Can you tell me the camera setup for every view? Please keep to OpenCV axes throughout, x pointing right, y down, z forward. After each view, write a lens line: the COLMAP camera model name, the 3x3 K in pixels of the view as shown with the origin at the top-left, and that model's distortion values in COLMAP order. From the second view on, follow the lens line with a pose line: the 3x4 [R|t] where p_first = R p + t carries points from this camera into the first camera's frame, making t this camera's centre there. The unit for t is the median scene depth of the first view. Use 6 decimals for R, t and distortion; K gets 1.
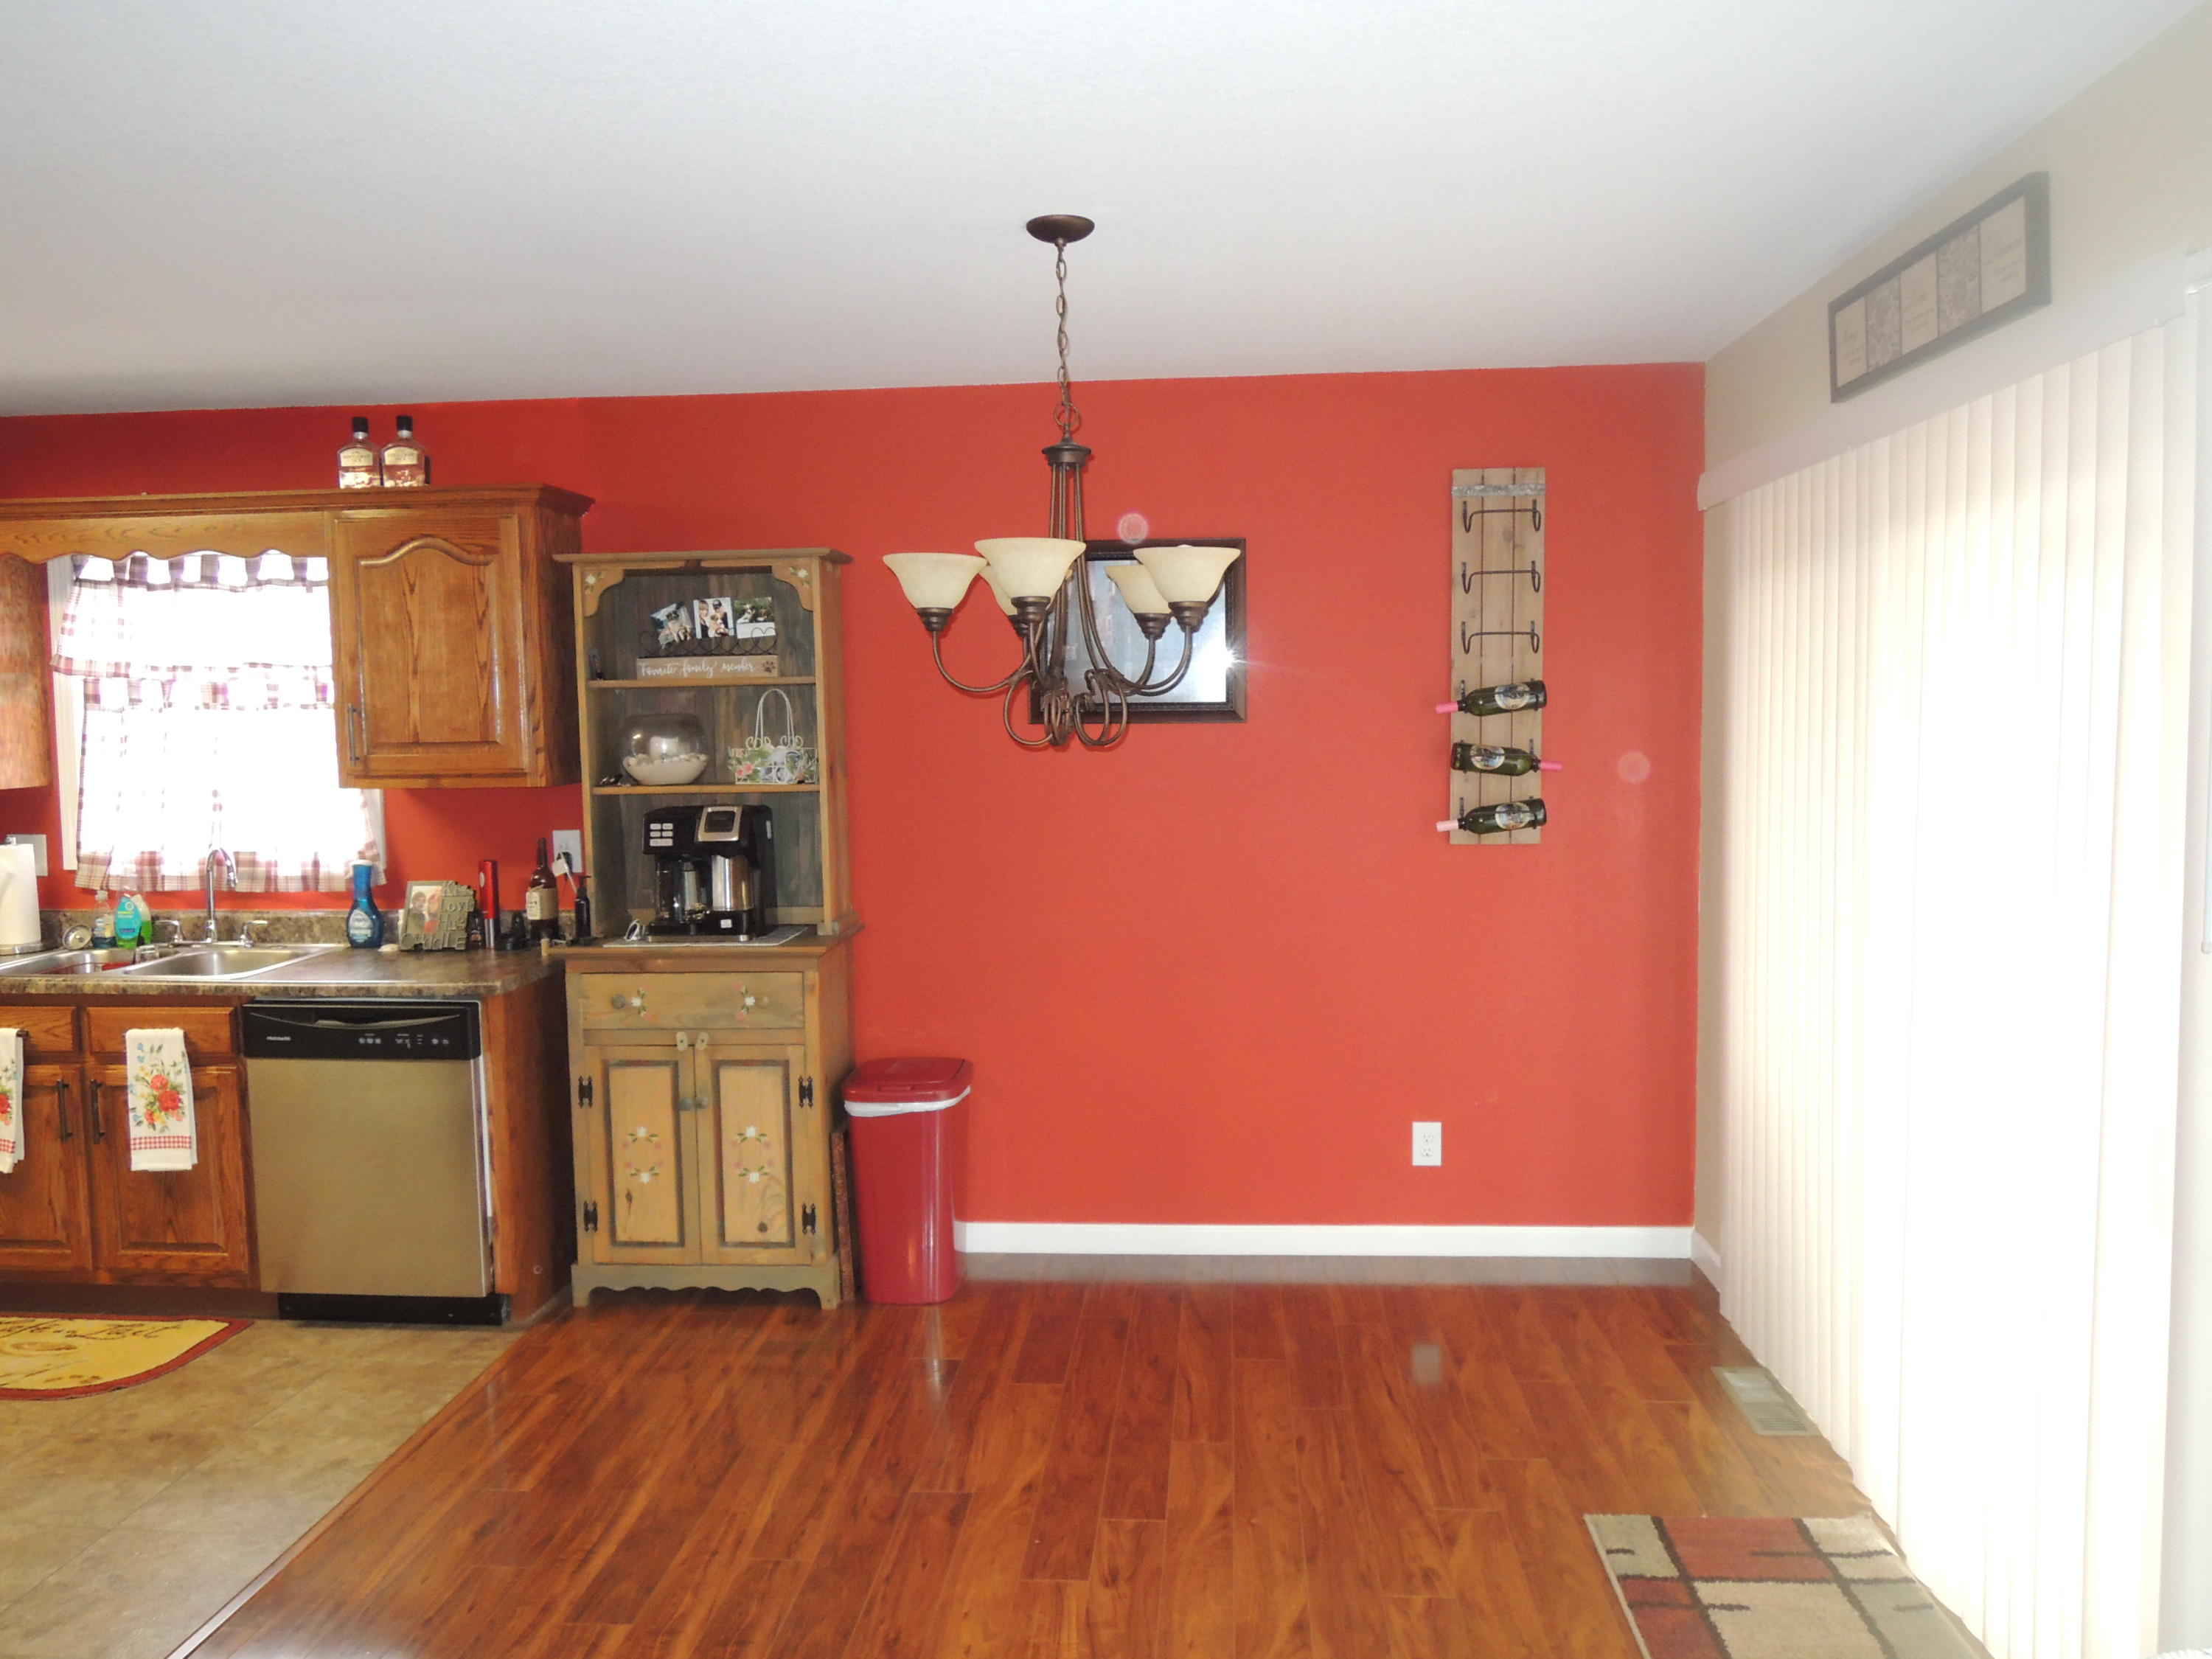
lens RADIAL K [[1576.0, 0, 1114.1], [0, 1576.0, 823.1], [0, 0, 1]] dist [-0.022018, -0.006167]
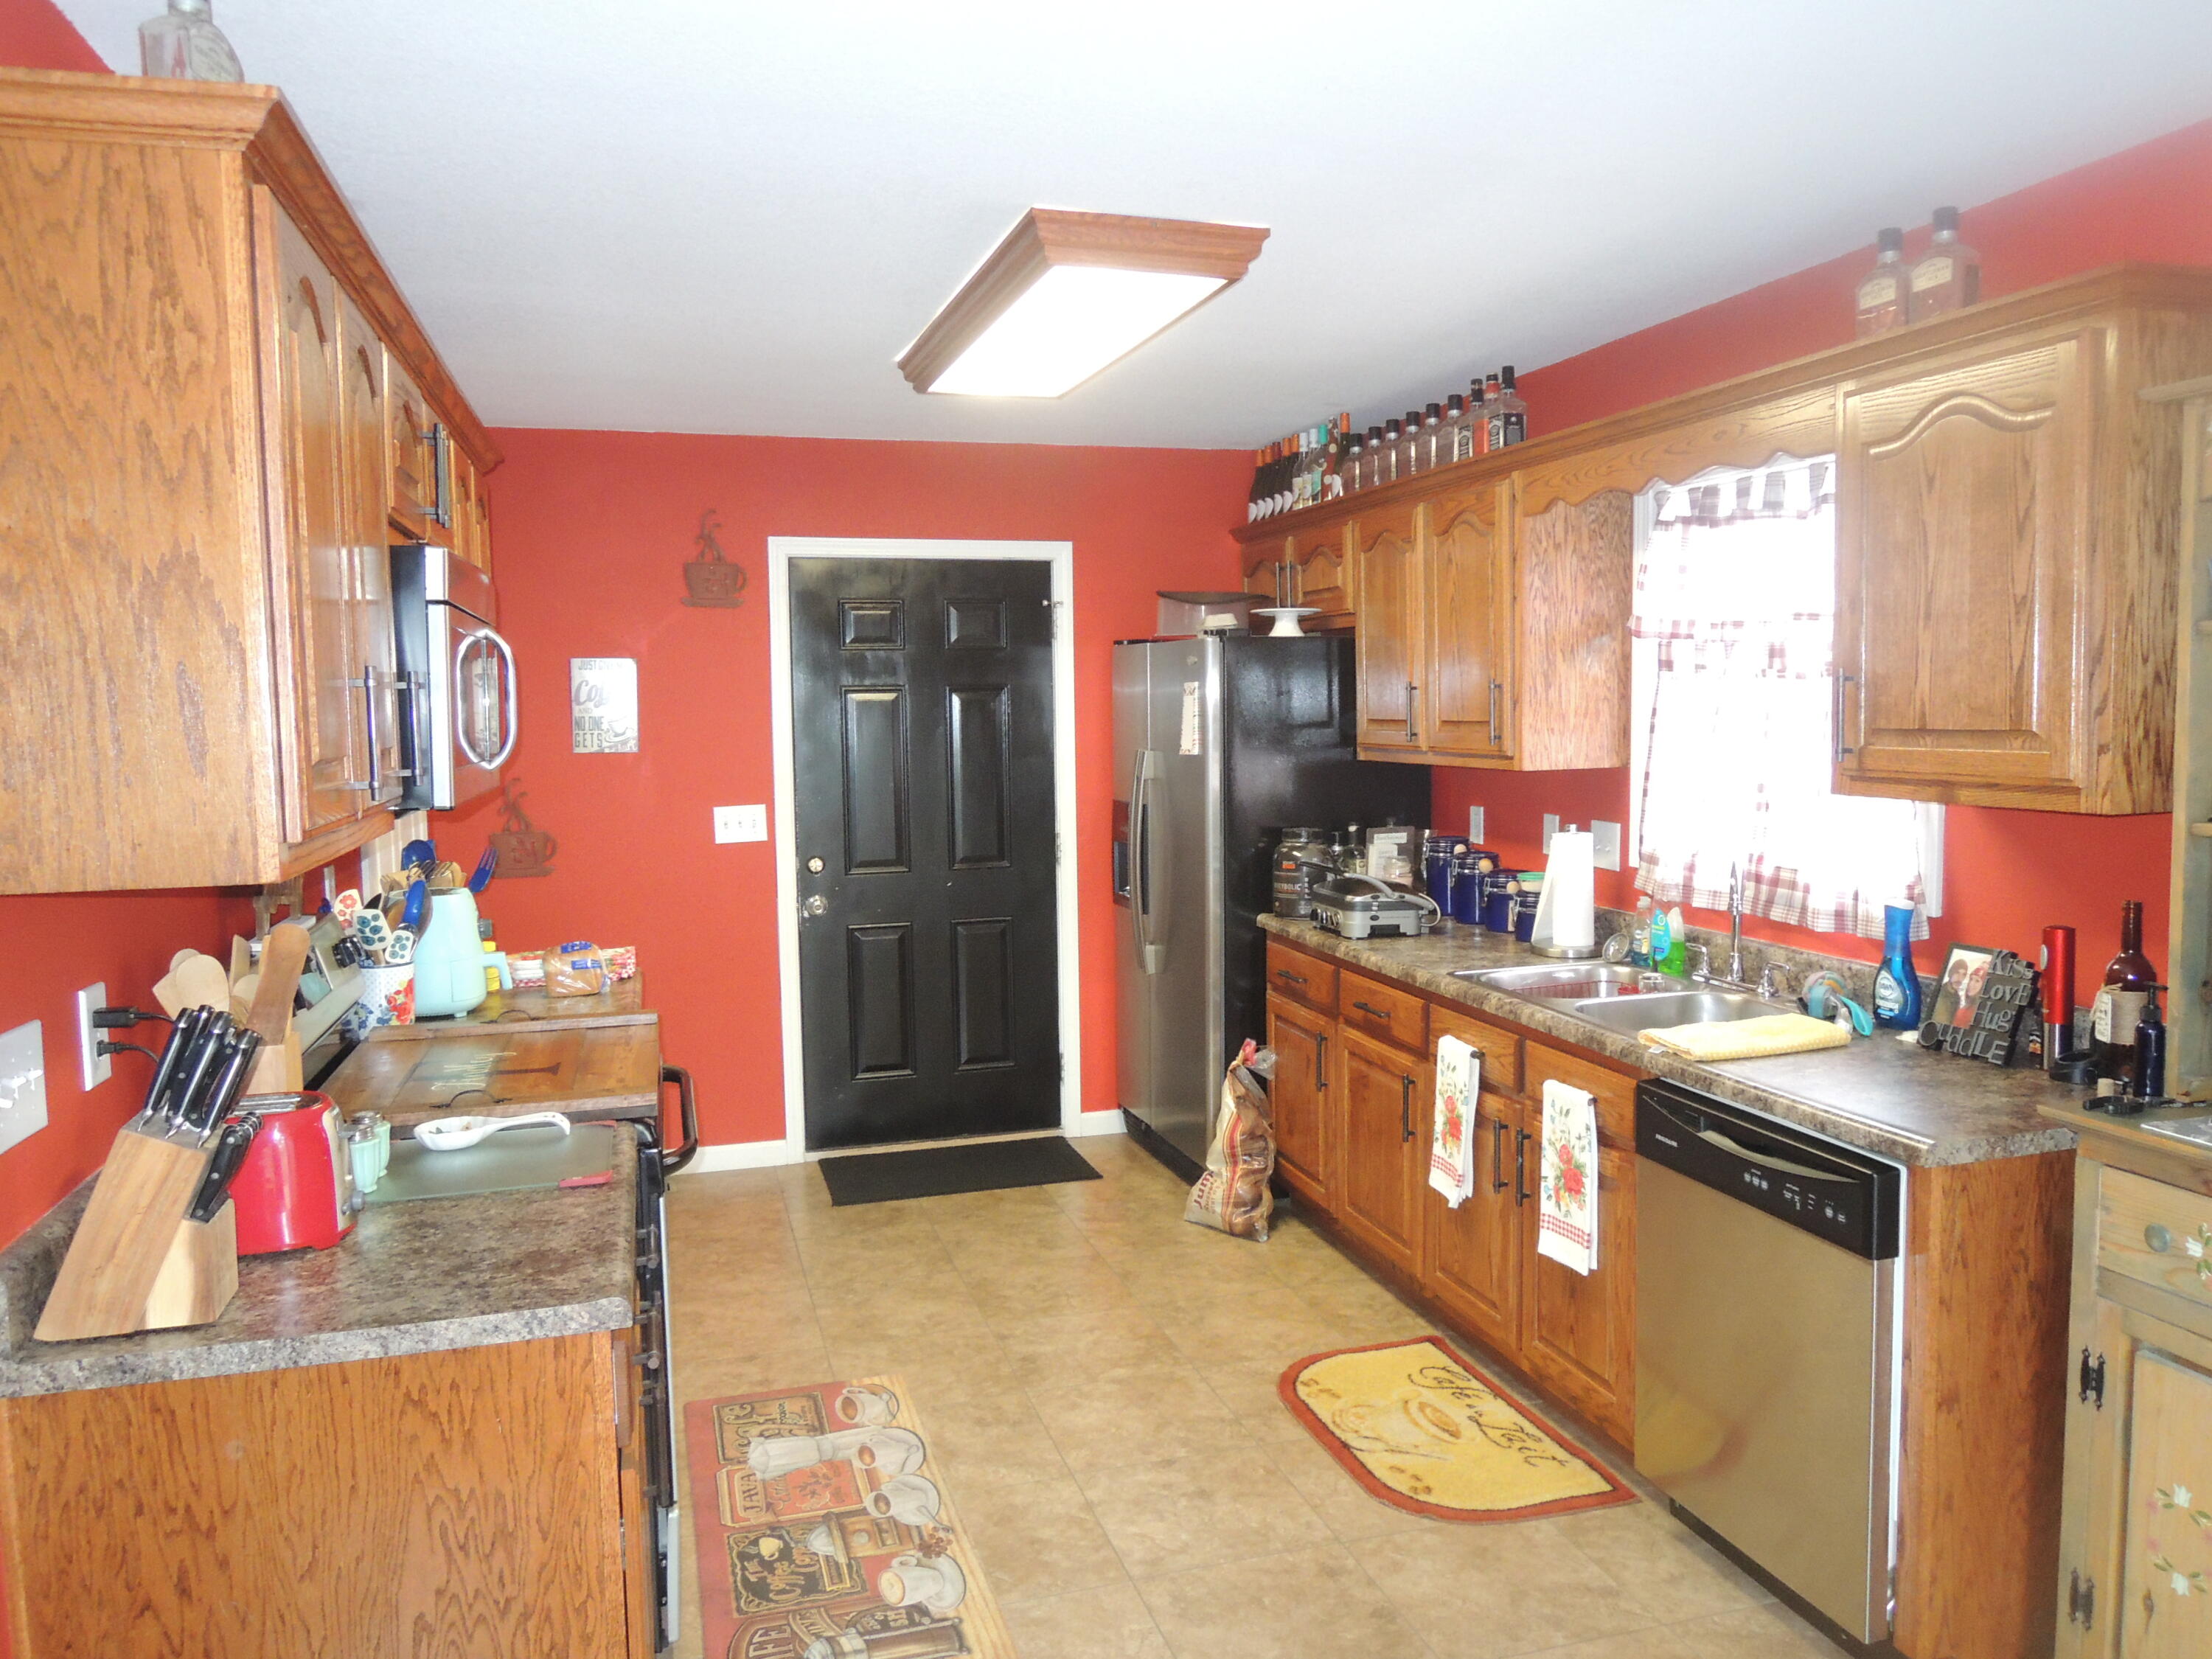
lens RADIAL K [[1576.0, 0, 1114.1], [0, 1576.0, 823.1], [0, 0, 1]] dist [-0.022018, -0.006167]
pose [[0.352129, 0.078730, -0.932634, 0.031480], [-0.058288, 0.996366, 0.062103, -0.034015], [0.934135, 0.032493, 0.355439, 0.474406]]
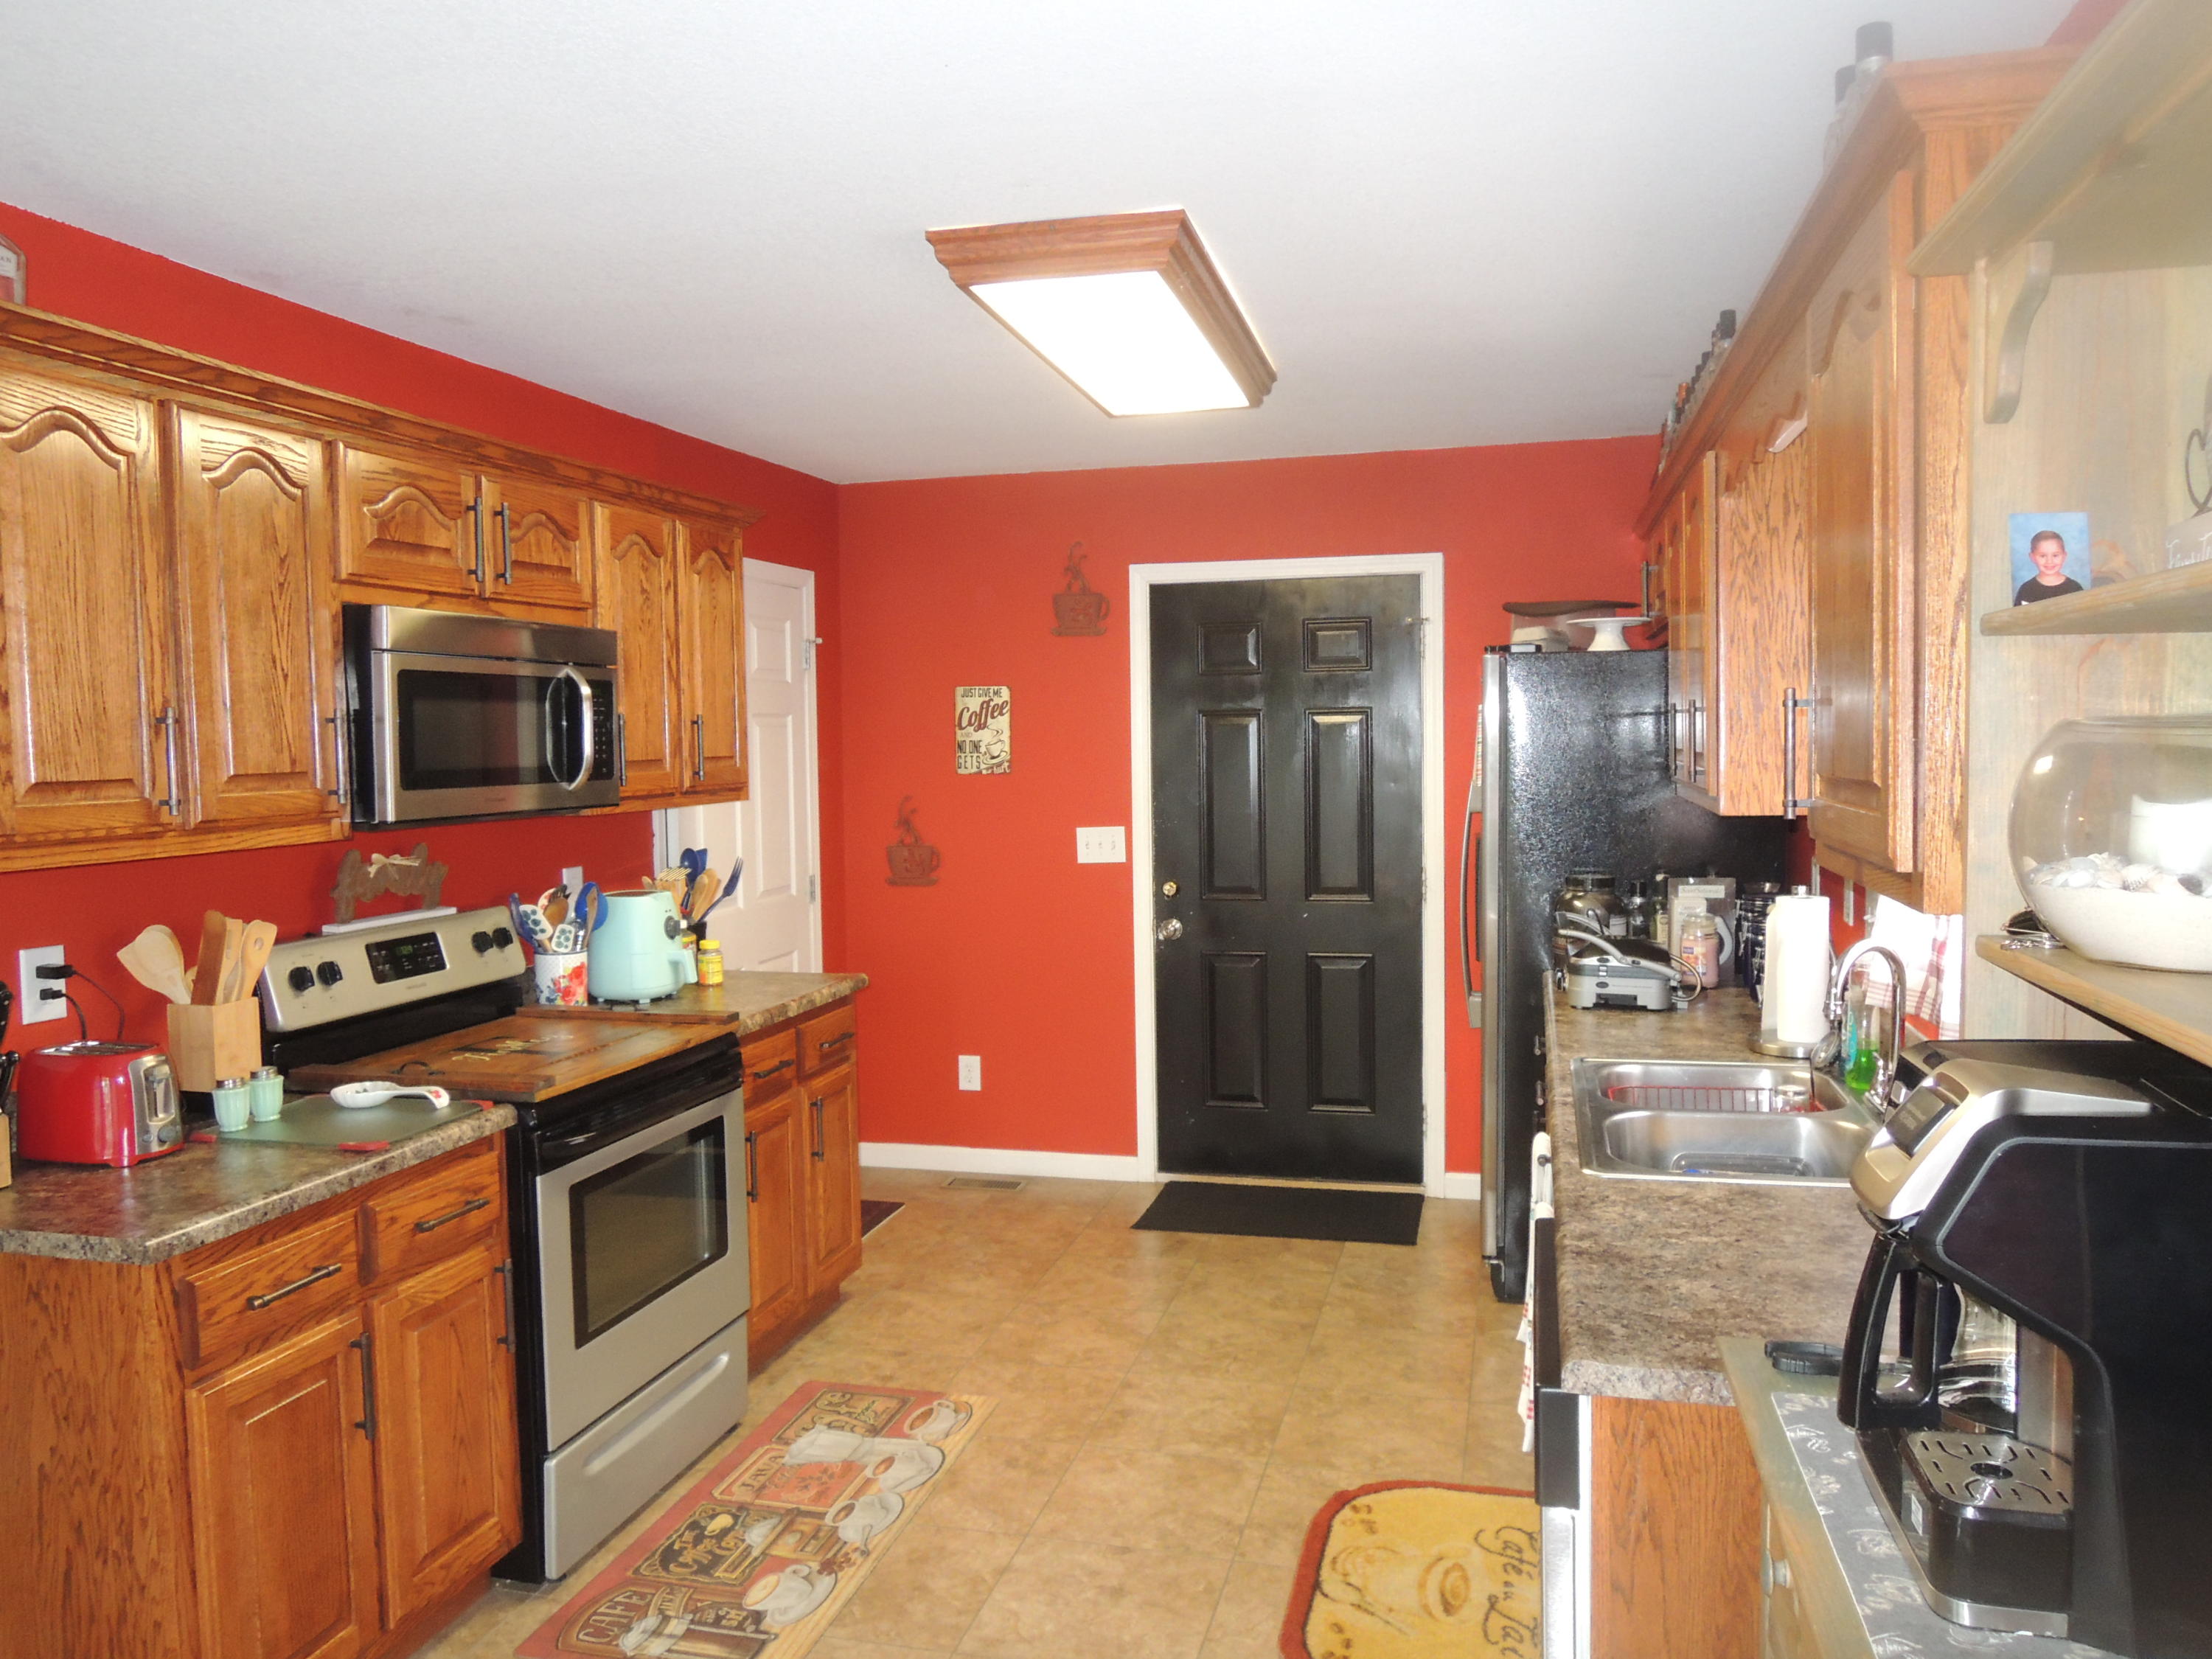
lens RADIAL K [[1576.0, 0, 1114.1], [0, 1576.0, 823.1], [0, 0, 1]] dist [-0.022018, -0.006167]
pose [[-0.181170, 0.071034, -0.980883, 0.024551], [-0.054226, 0.995149, 0.082083, -0.062880], [0.981956, 0.068061, -0.176439, 0.882389]]
